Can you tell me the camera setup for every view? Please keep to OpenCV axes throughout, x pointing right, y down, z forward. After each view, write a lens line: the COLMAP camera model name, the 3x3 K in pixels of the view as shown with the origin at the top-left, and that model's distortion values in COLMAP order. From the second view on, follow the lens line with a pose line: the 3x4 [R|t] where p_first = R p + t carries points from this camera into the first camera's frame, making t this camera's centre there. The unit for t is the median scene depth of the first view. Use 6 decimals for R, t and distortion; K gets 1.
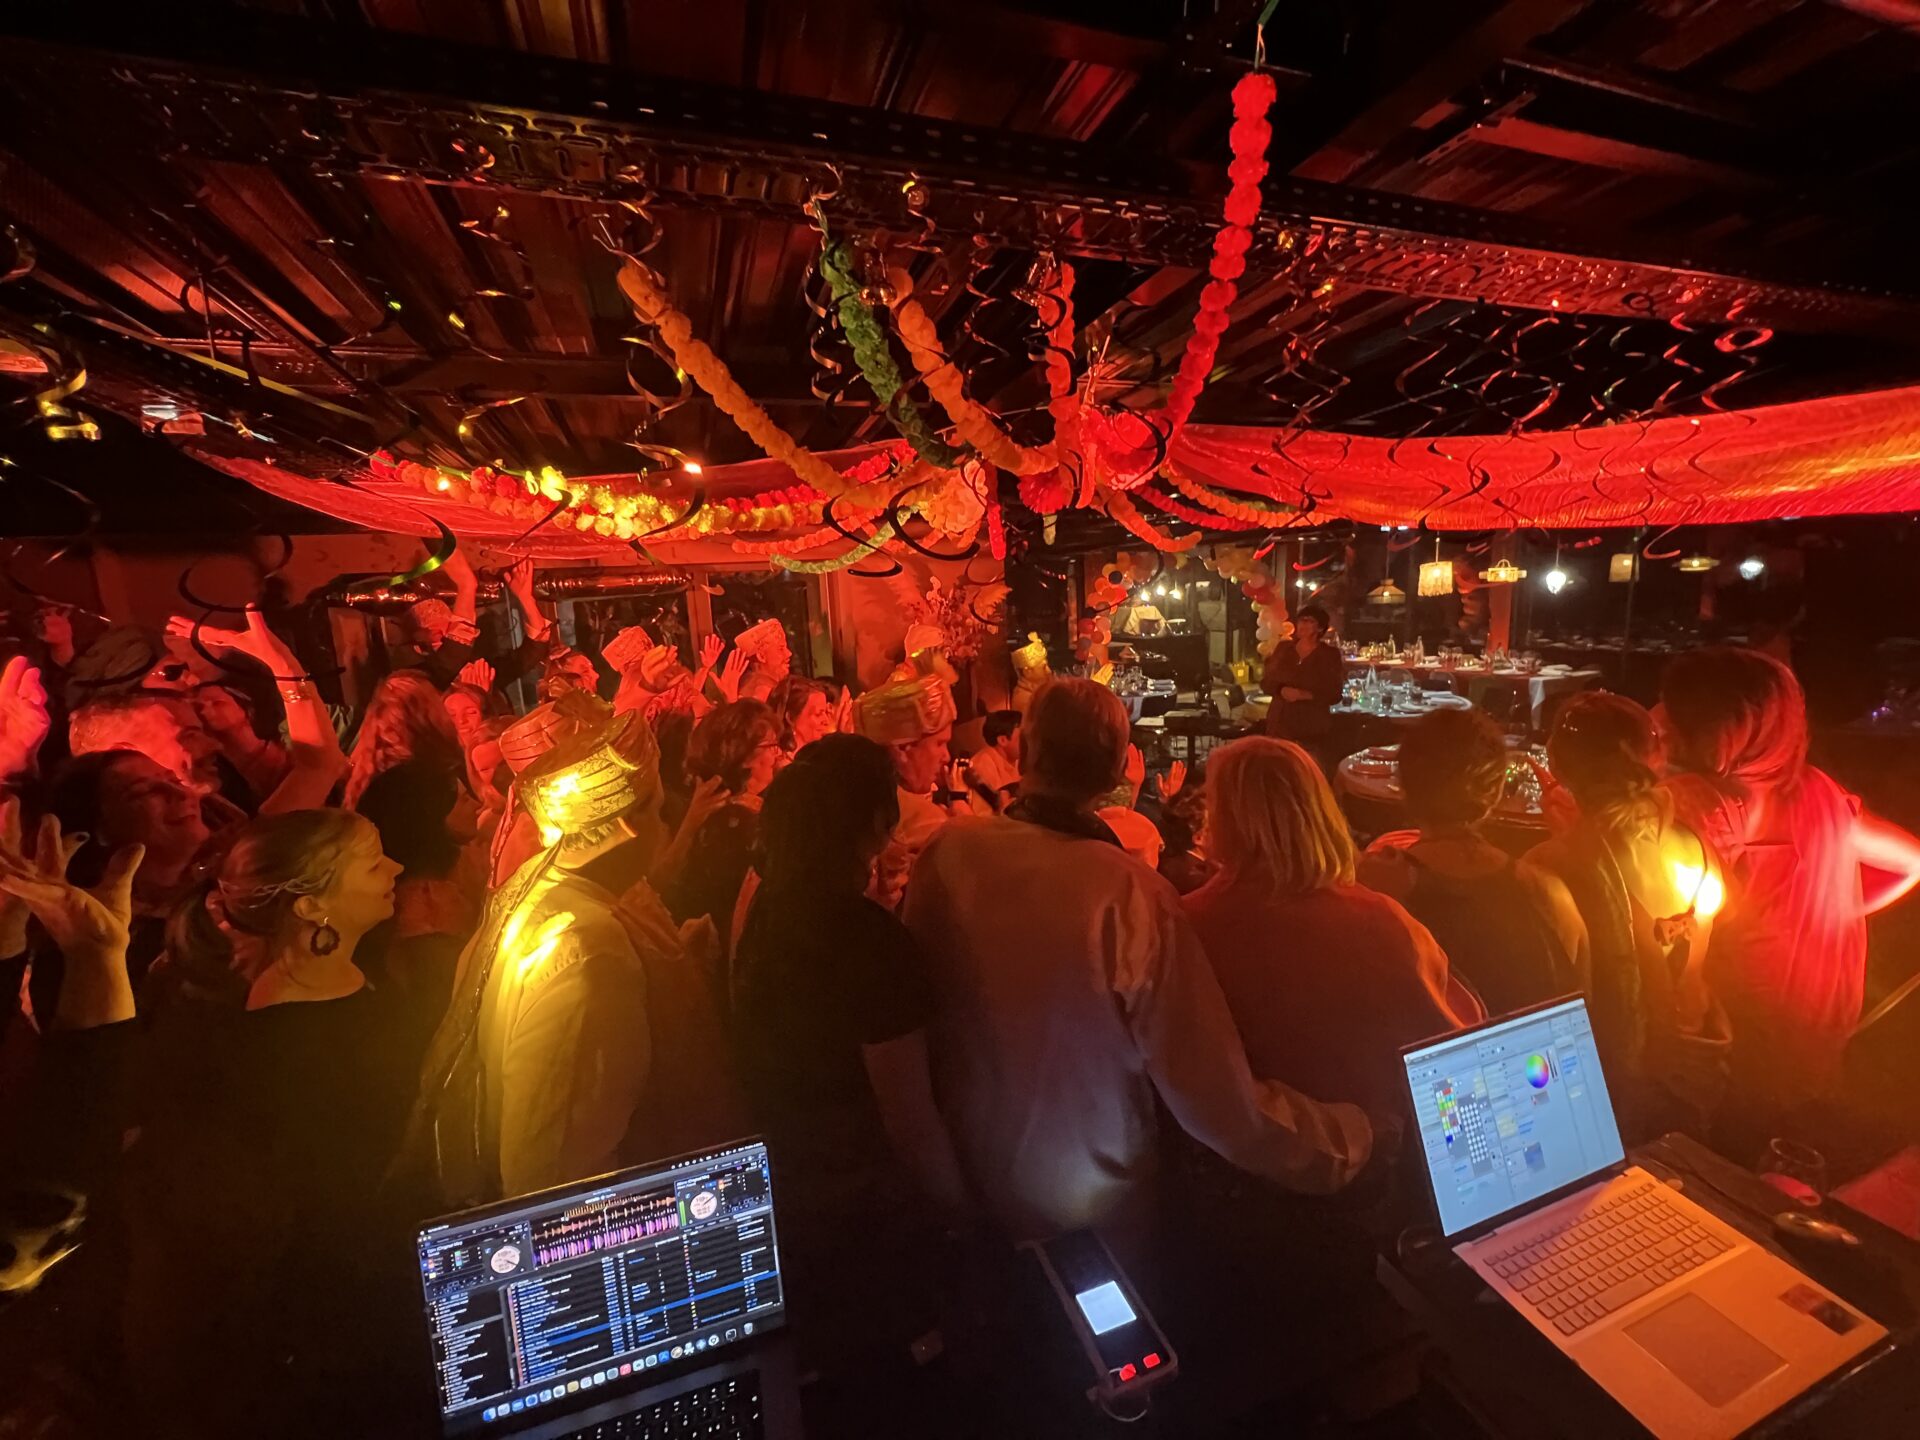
lens RADIAL K [[756.8, 0, 986.3], [0, 756.8, 708.8], [0, 0, 1]] dist [-0.002953, 0.001023]
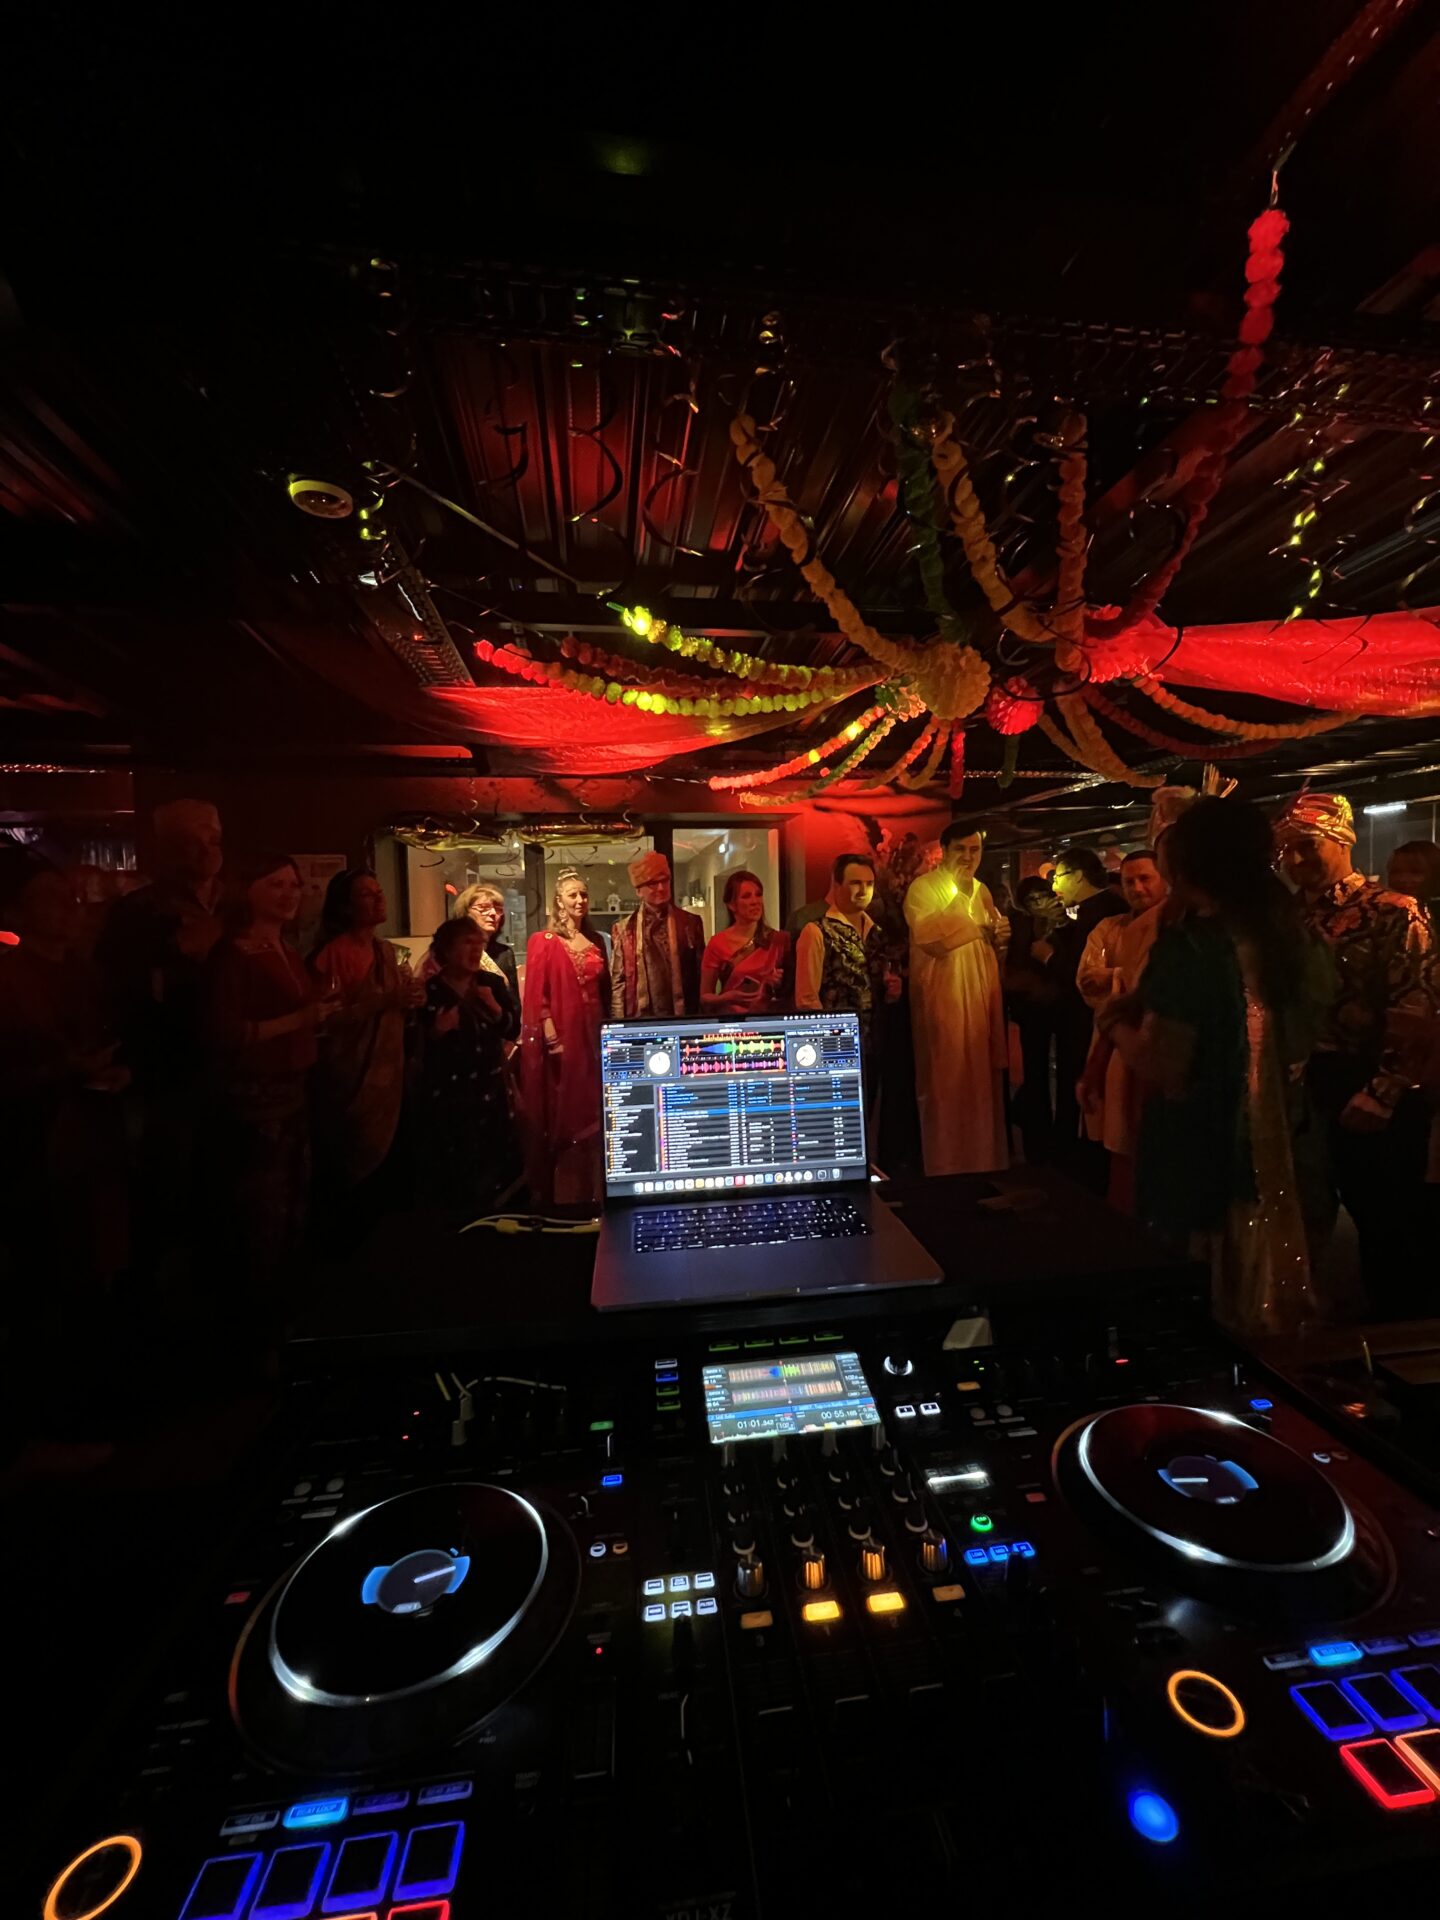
lens RADIAL K [[756.8, 0, 732.9], [0, 756.8, 944.3], [0, 0, 1]] dist [-0.002953, 0.001023]
pose [[0.978337, 0.030014, -0.204829, -0.245200], [-0.056633, 0.990493, -0.125362, 0.630705], [0.199120, 0.134246, 0.970737, -0.198836]]
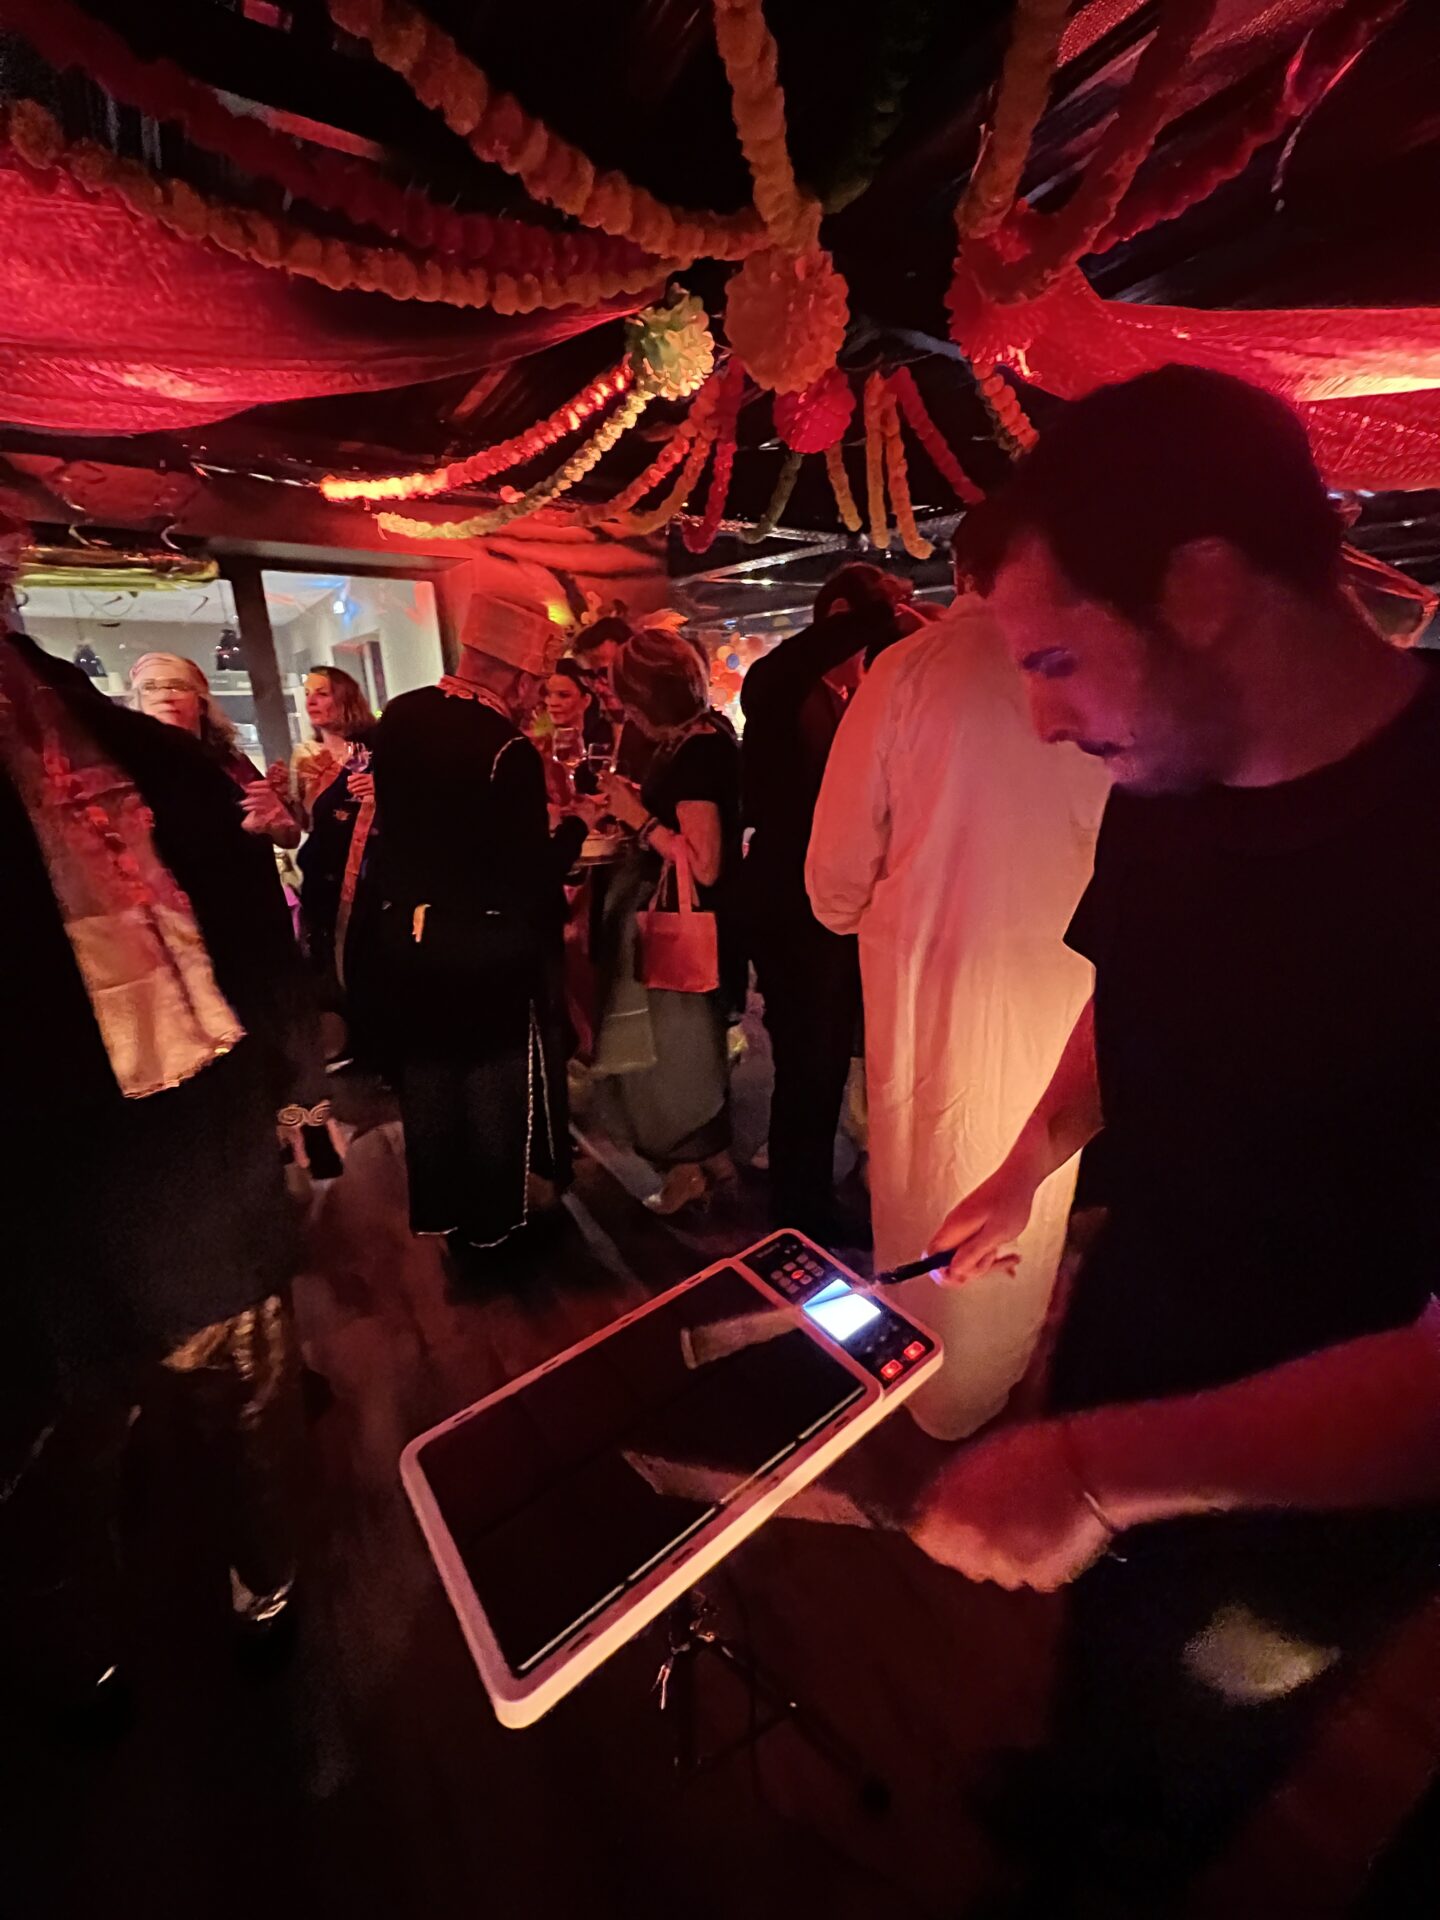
lens RADIAL K [[756.8, 0, 723.3], [0, 756.8, 957.1], [0, 0, 1]] dist [-0.002953, 0.001023]
pose [[0.974308, -0.037846, 0.222016, -0.621255], [0.003027, 0.987891, 0.155118, 0.355444], [-0.225198, -0.150460, 0.962625, 0.897911]]
